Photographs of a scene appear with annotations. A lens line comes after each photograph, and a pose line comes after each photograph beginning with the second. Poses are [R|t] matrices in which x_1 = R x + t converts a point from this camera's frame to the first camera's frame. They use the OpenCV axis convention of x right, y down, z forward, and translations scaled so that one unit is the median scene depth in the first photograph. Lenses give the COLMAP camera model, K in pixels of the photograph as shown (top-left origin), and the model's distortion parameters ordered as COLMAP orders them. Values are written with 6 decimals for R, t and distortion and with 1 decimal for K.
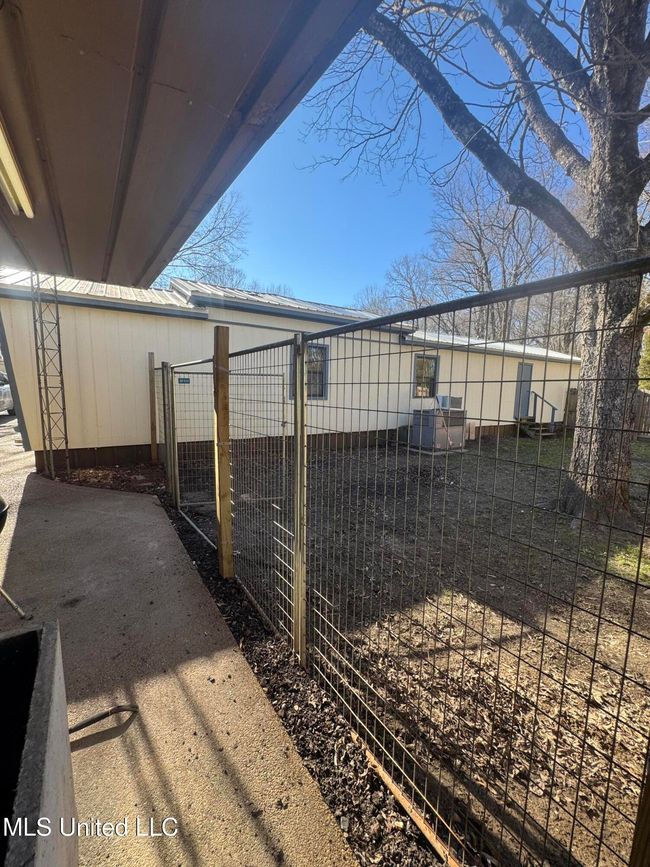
lens RADIAL K [[345.6, 0, 325.3], [0, 345.6, 426.7], [0, 0, 1]] dist [-0.001753, 0.000066]
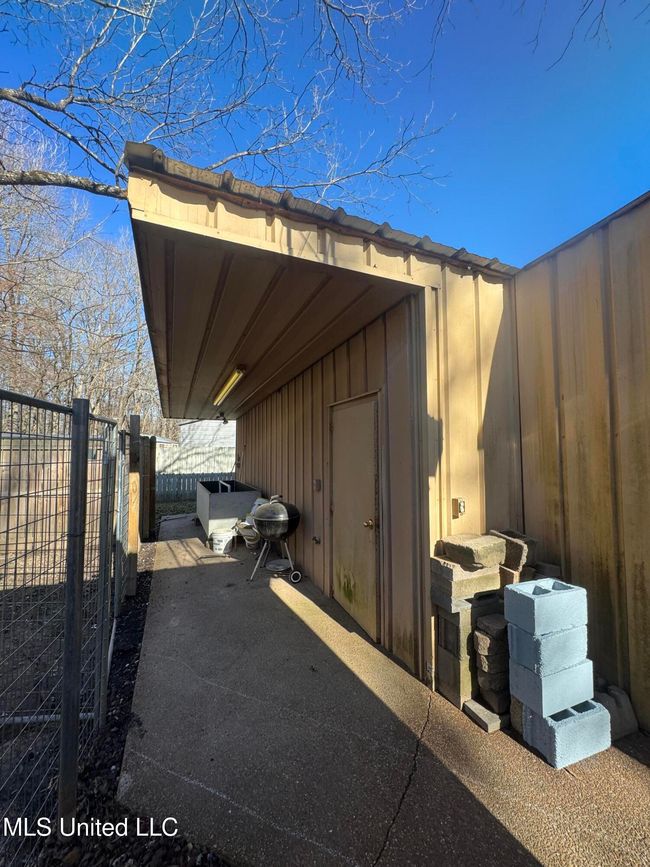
lens RADIAL K [[345.6, 0, 322.7], [0, 345.6, 430.9], [0, 0, 1]] dist [-0.001753, 0.000066]
pose [[-0.984514, -0.036241, 0.171519, -1.169927], [-0.026435, 0.997901, 0.059115, -0.284472], [-0.173301, 0.053666, -0.983406, 2.057082]]
